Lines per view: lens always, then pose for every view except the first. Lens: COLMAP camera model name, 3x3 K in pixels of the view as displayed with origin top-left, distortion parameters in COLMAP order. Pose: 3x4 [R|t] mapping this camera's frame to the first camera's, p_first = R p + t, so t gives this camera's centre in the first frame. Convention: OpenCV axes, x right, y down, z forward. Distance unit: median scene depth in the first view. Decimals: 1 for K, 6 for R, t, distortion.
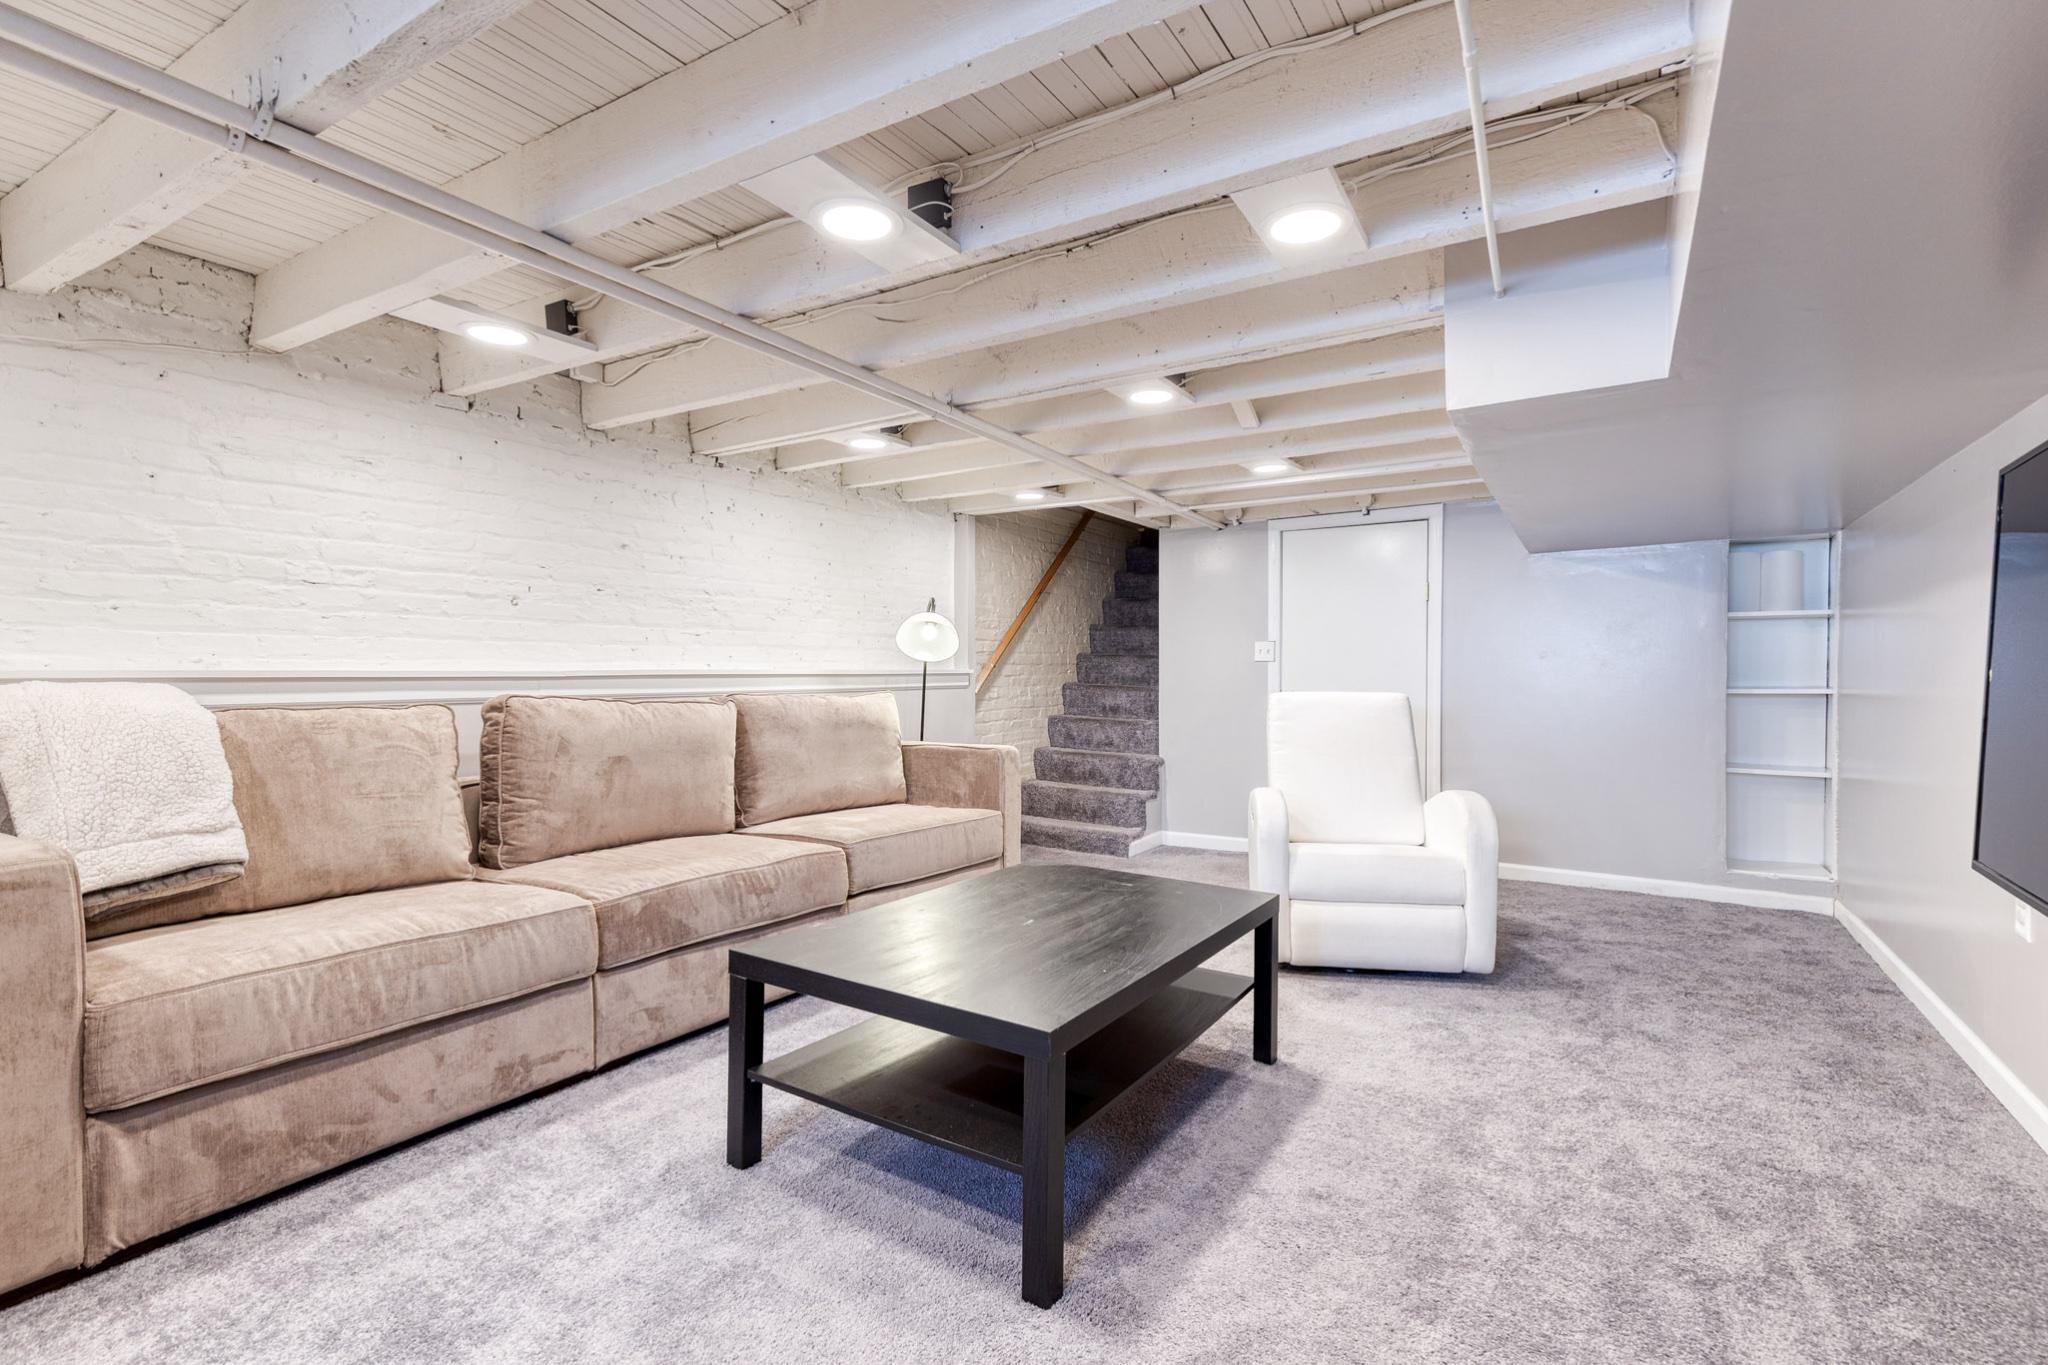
lens RADIAL K [[923.8, 0, 1036.1], [0, 923.8, 695.9], [0, 0, 1]] dist [0.006261, -0.000292]
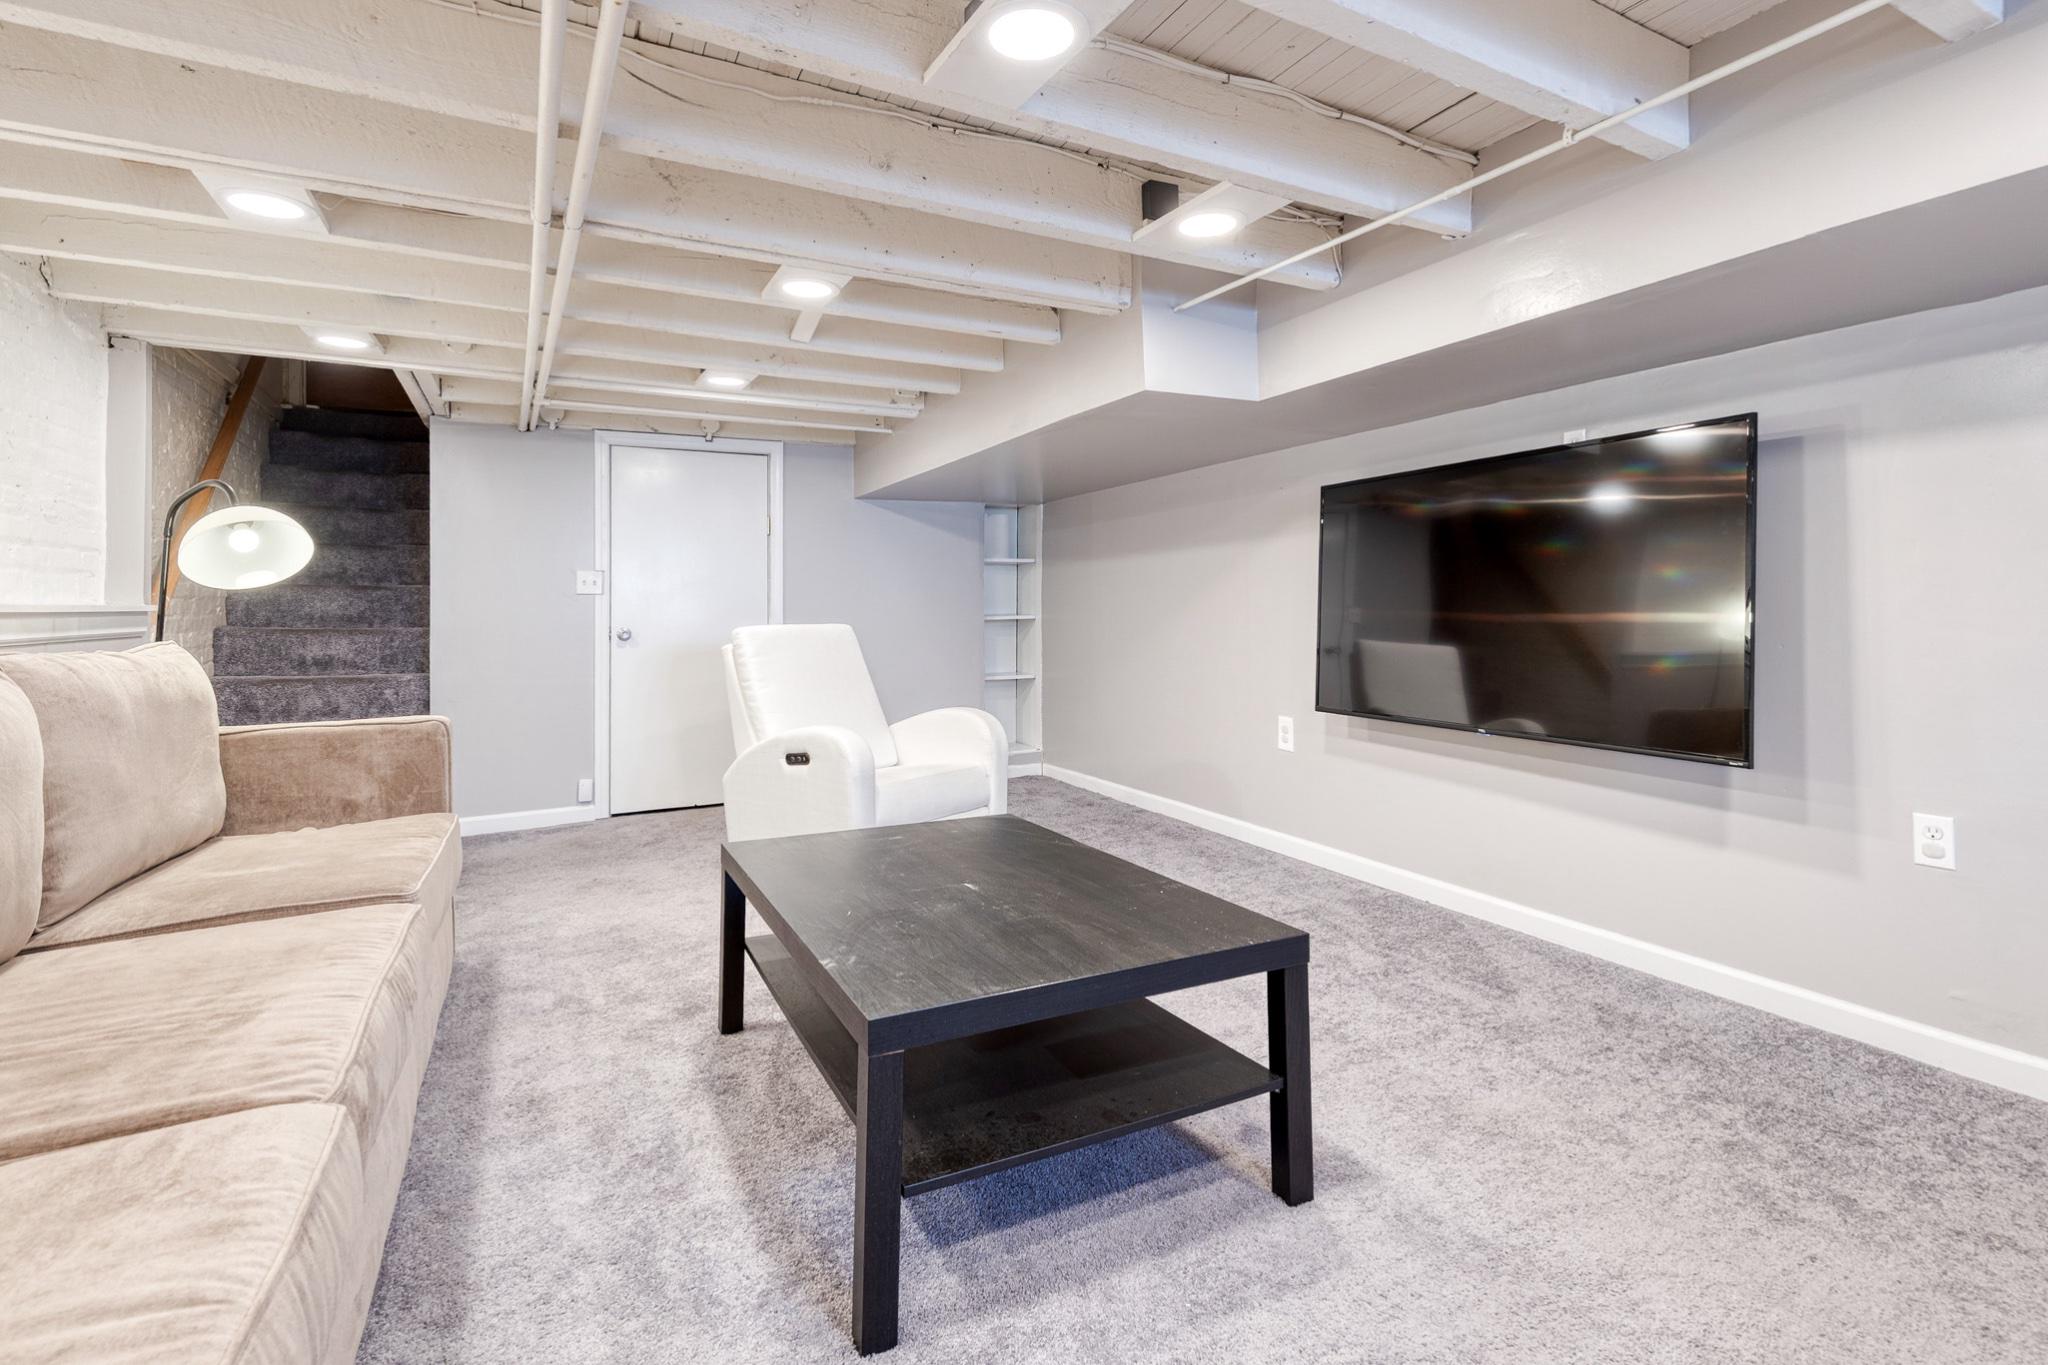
lens RADIAL K [[964.9, 0, 1028.7], [0, 964.9, 614.1], [0, 0, 1]] dist [0.012038, -0.000028]
pose [[0.507840, -0.011073, 0.861380, -0.421803], [0.031256, 0.999496, -0.005579, -0.002139], [-0.860884, 0.029756, 0.507930, 0.269041]]
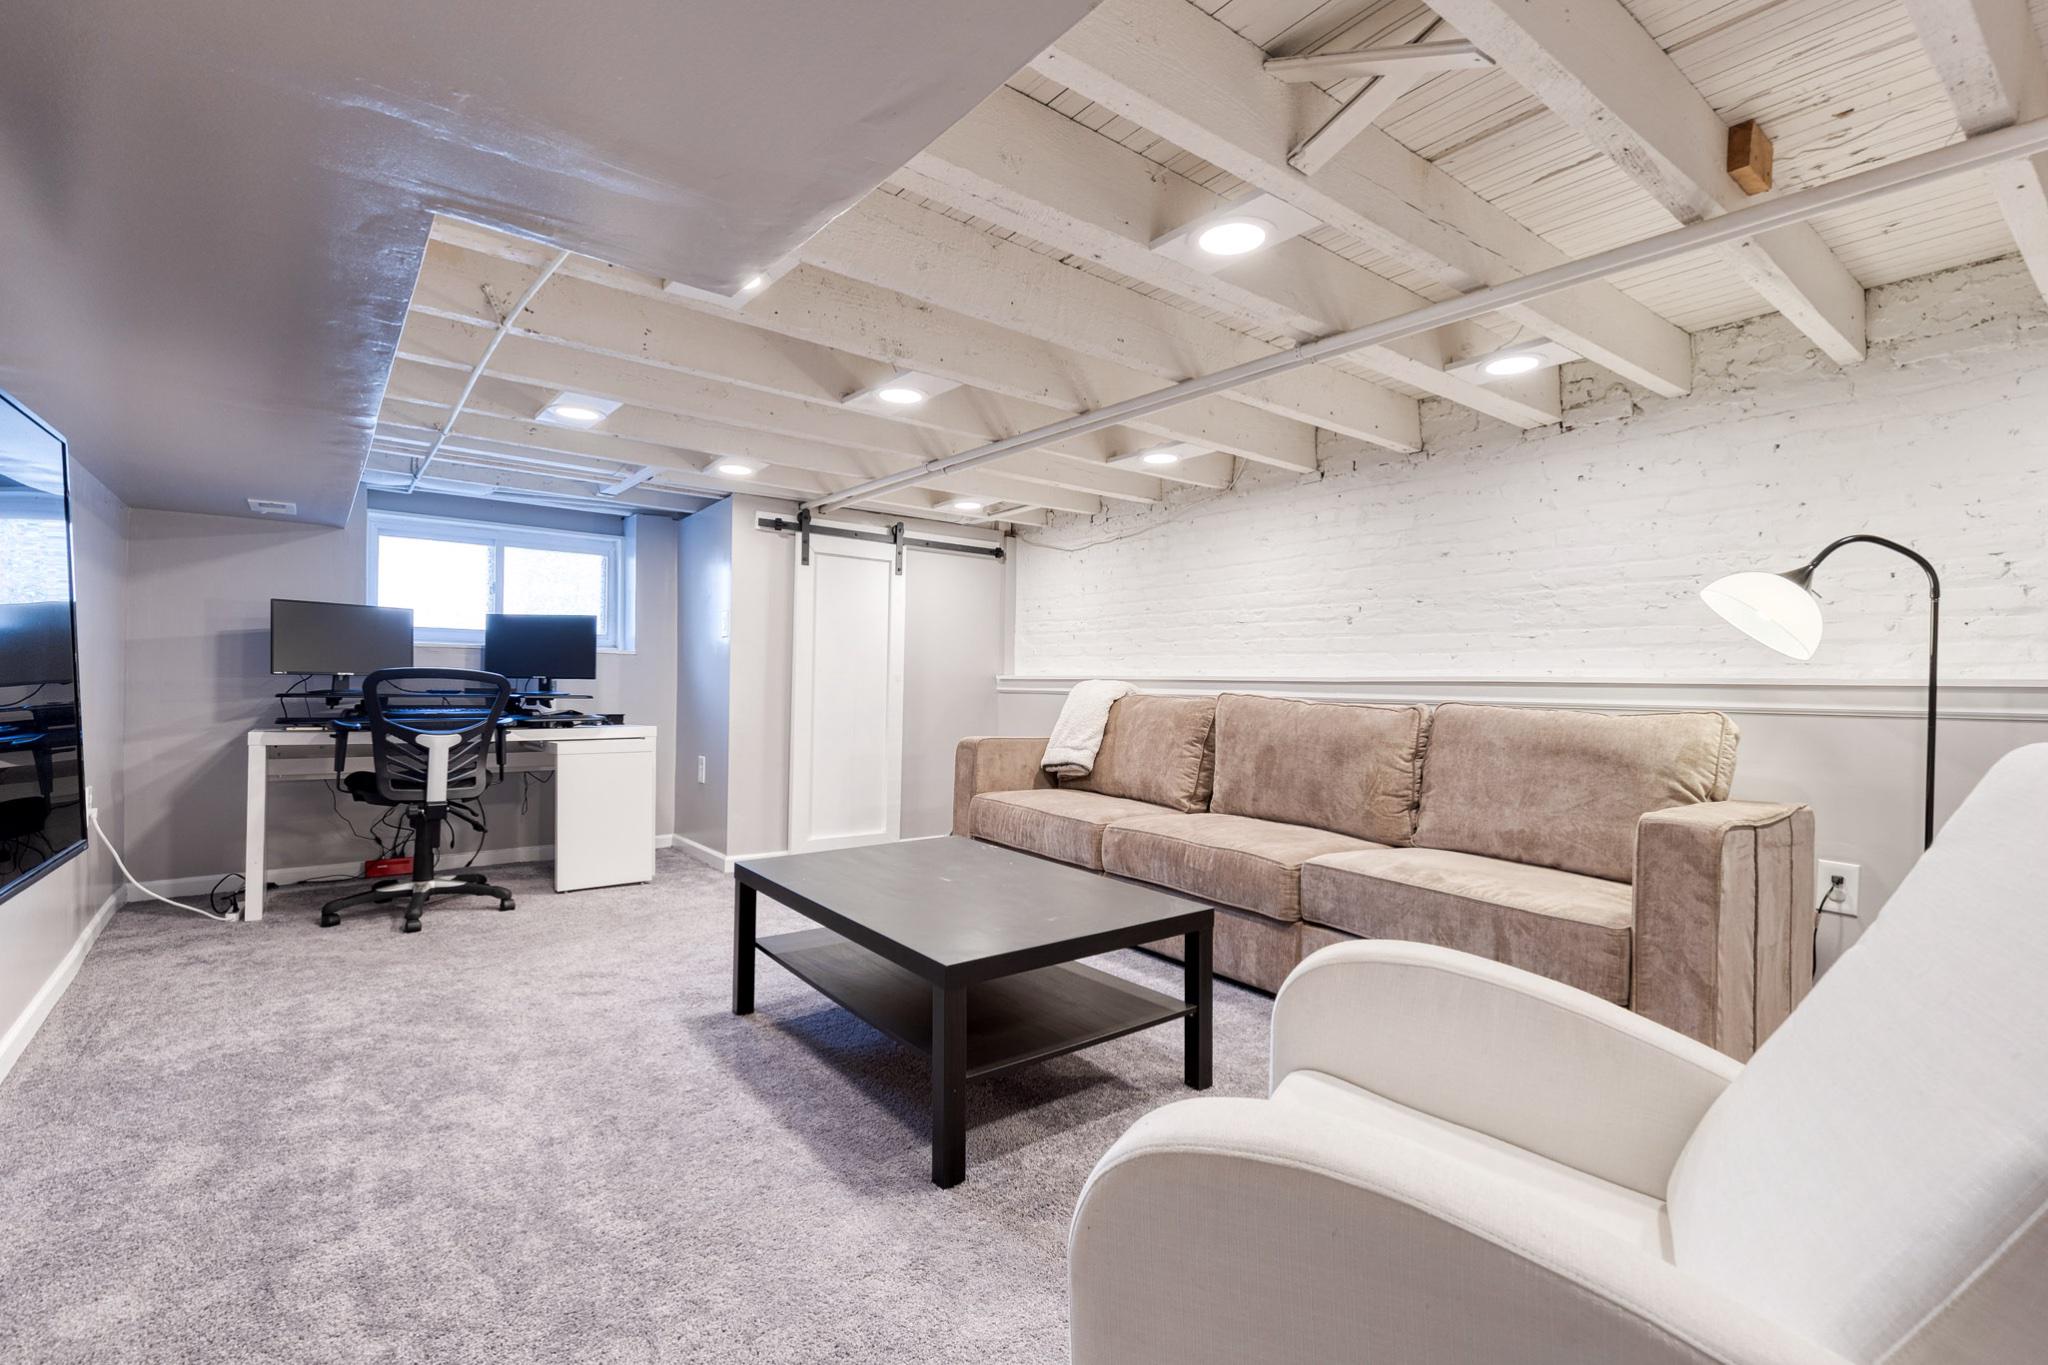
lens RADIAL K [[923.8, 0, 1036.1], [0, 923.8, 695.9], [0, 0, 1]] dist [0.006261, -0.000292]
pose [[-0.338973, 0.022057, -0.940538, 0.592463], [-0.028868, 0.999011, 0.033832, -0.025633], [0.940353, 0.038620, -0.338000, 0.827556]]
